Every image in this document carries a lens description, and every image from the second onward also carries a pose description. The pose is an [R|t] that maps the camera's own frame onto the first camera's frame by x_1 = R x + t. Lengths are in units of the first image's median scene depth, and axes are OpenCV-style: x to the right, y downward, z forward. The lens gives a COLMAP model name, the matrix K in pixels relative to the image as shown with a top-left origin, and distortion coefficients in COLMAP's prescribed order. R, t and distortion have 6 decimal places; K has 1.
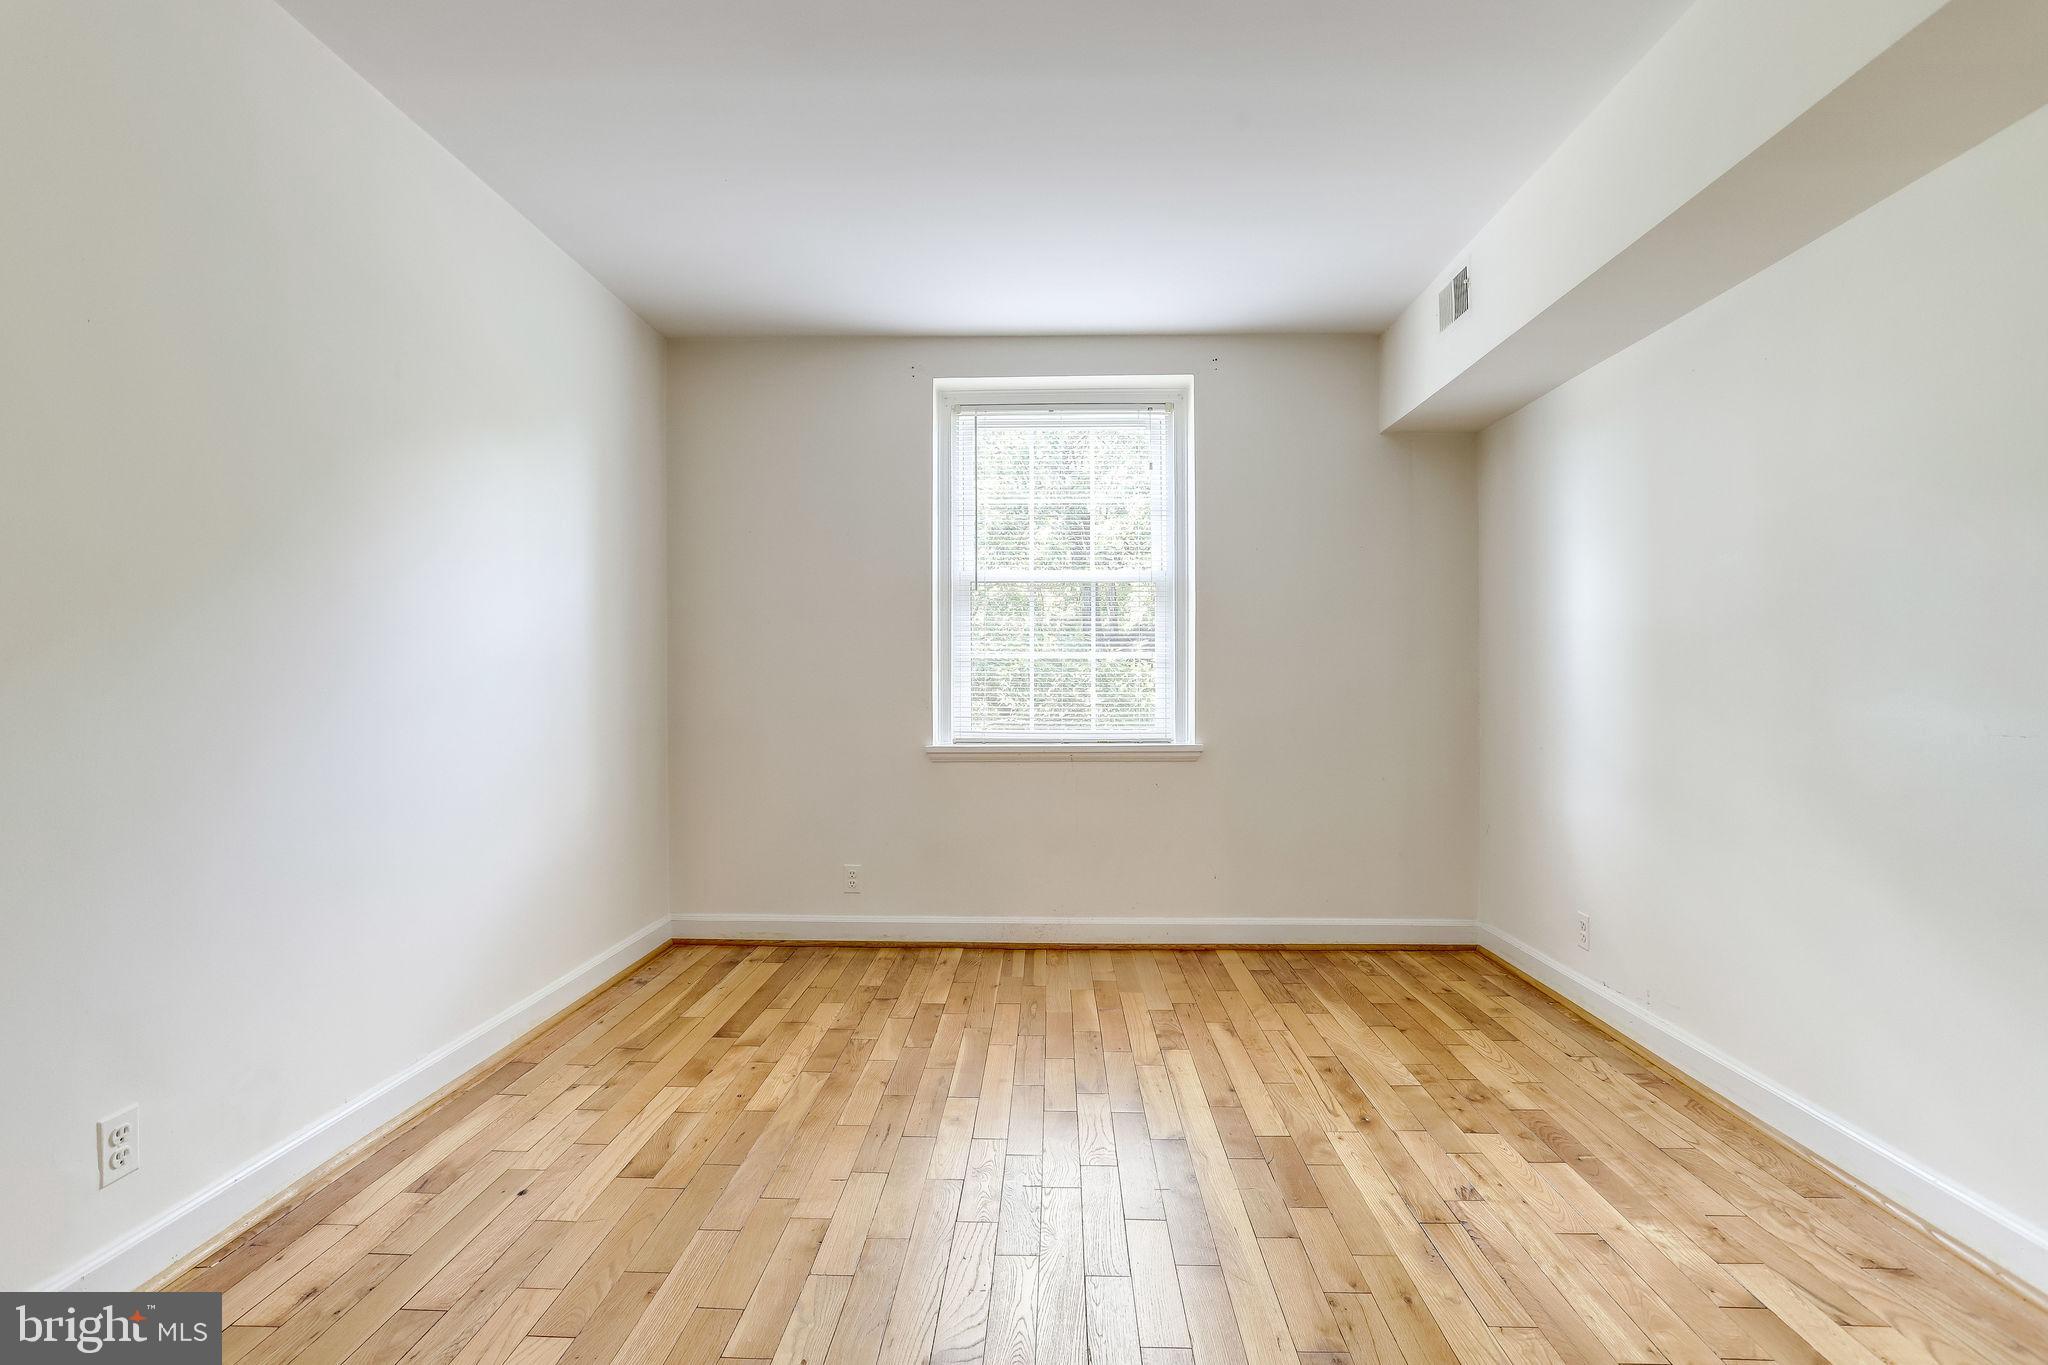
lens RADIAL K [[985.4, 0, 1022.6], [0, 985.4, 677.0], [0, 0, 1]] dist [-0.053305, 0.027876]
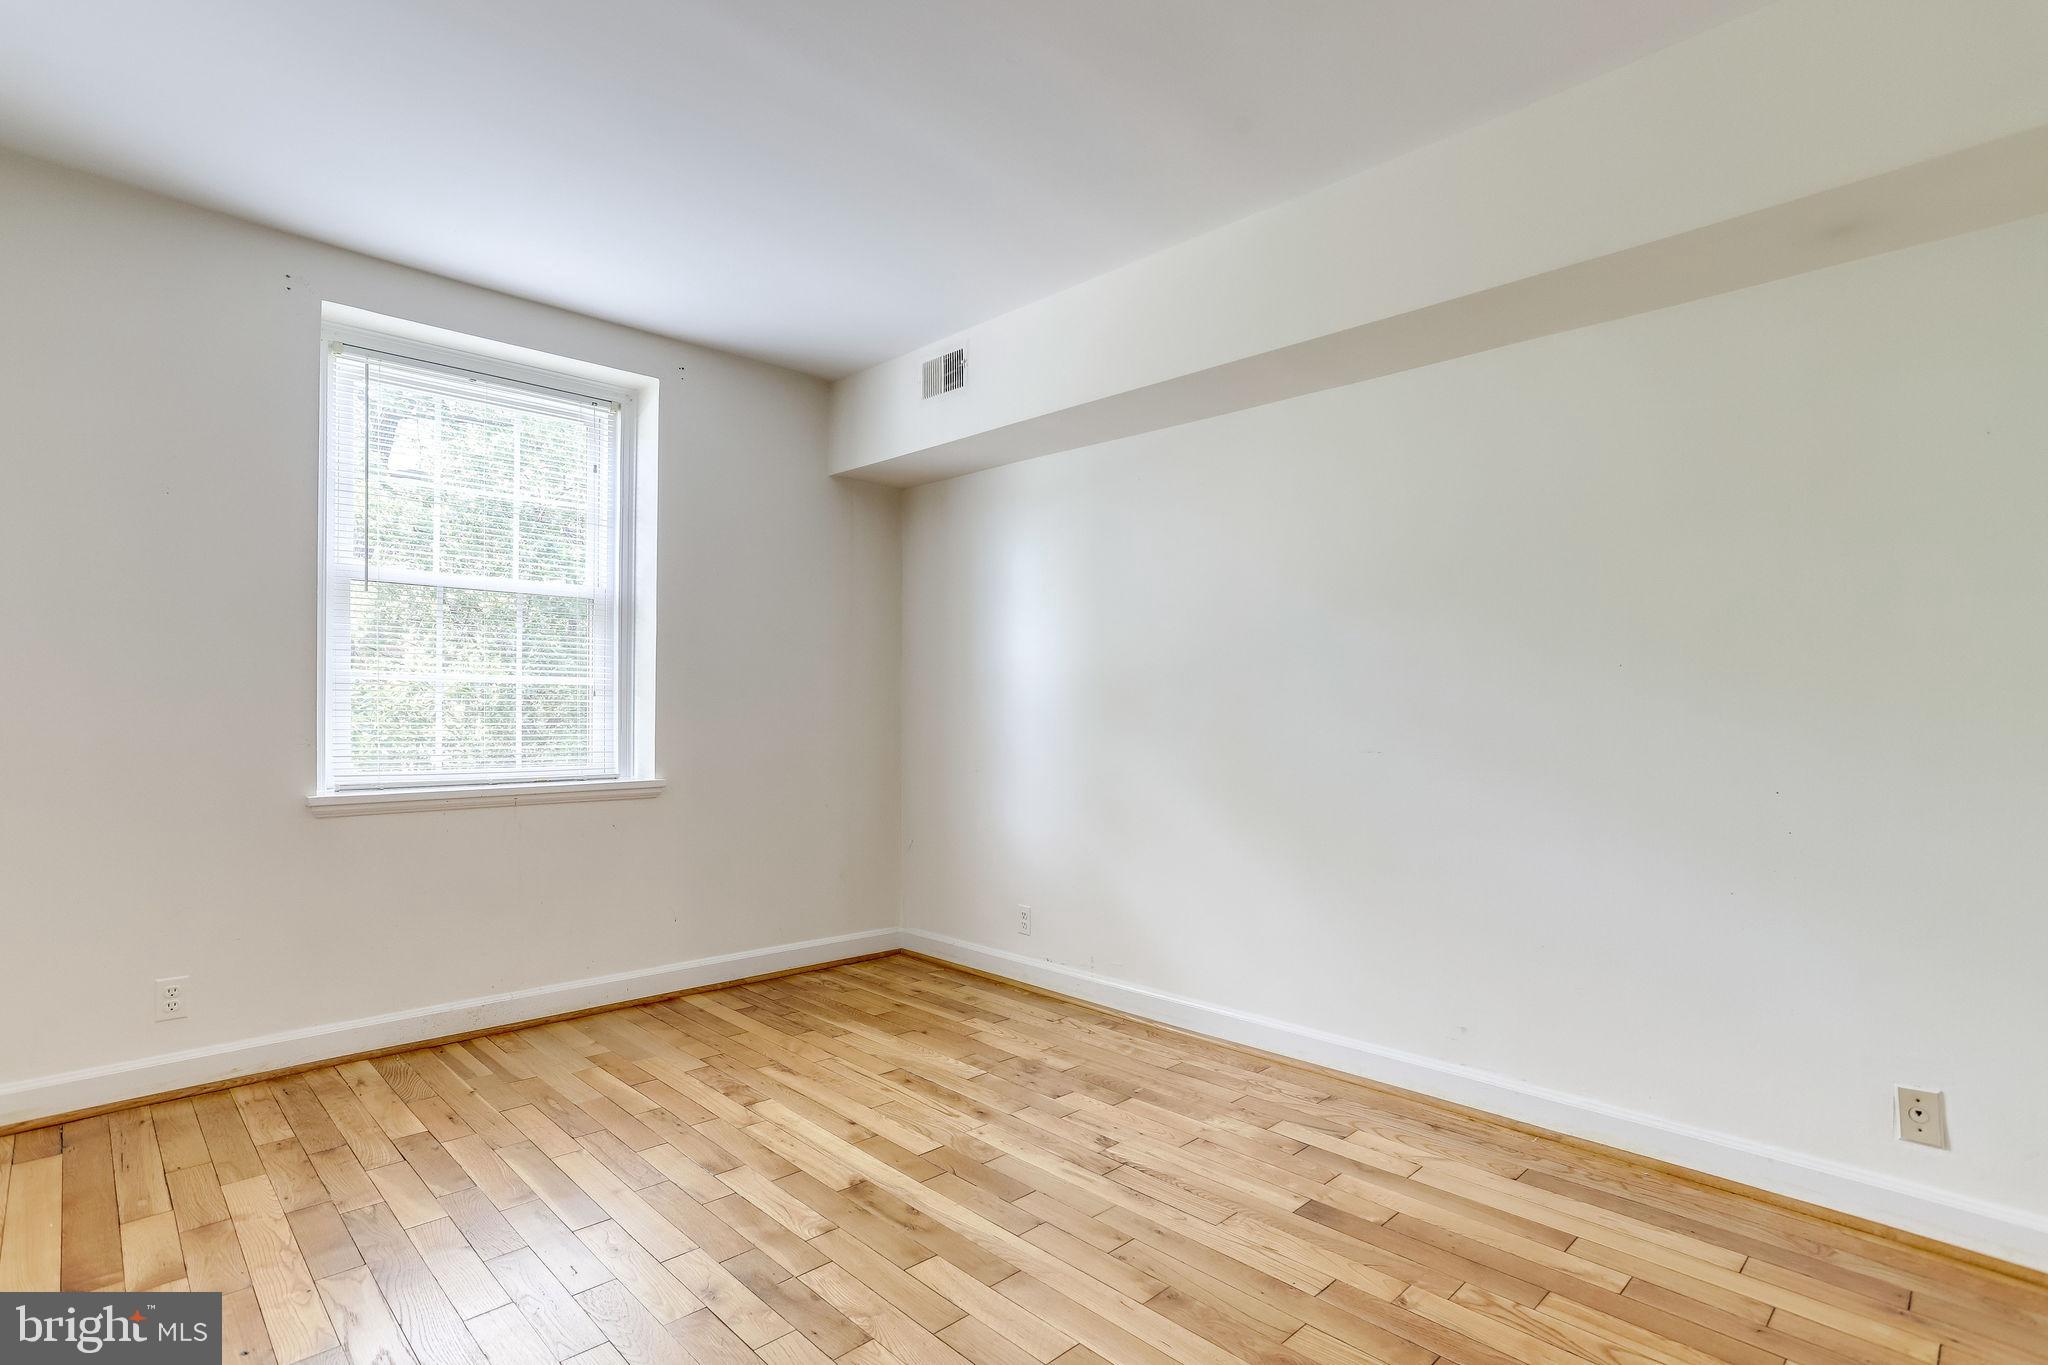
lens RADIAL K [[989.1, 0, 1022.2], [0, 989.1, 692.6], [0, 0, 1]] dist [-0.050366, 0.027953]
pose [[0.691877, 0.018817, 0.721770, -0.289317], [-0.014118, 0.999822, -0.012532, -0.007108], [-0.721877, -0.001520, 0.692019, 0.126925]]
